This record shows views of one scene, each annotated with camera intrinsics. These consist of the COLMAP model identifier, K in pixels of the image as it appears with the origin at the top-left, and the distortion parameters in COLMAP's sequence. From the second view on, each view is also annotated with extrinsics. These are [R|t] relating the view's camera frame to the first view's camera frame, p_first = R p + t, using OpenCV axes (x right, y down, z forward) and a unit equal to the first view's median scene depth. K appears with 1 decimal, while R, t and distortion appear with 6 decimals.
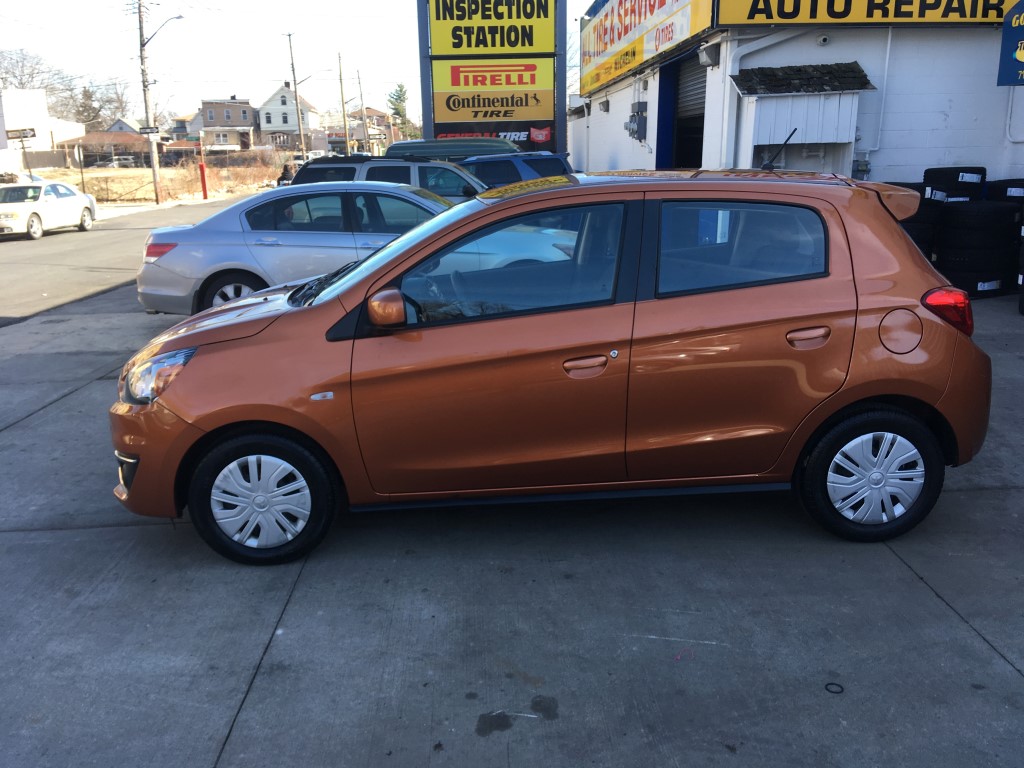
lens RADIAL K [[865.6, 0, 509.1], [0, 865.6, 384.9], [0, 0, 1]] dist [0.105766, -0.161146]
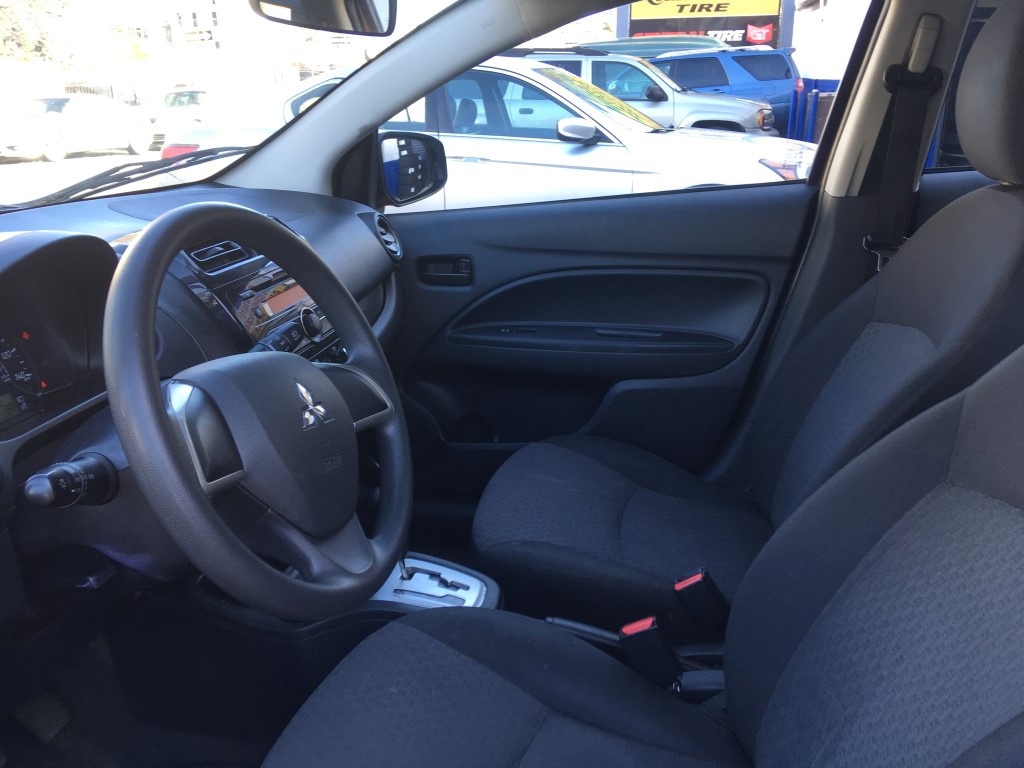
lens RADIAL K [[865.6, 0, 510.9], [0, 865.6, 382.5], [0, 0, 1]] dist [0.105766, -0.161146]
pose [[0.974617, 0.080552, -0.208887, 0.007279], [-0.063516, 0.994179, 0.087028, -0.016398], [0.214681, -0.071552, 0.974060, 0.118368]]
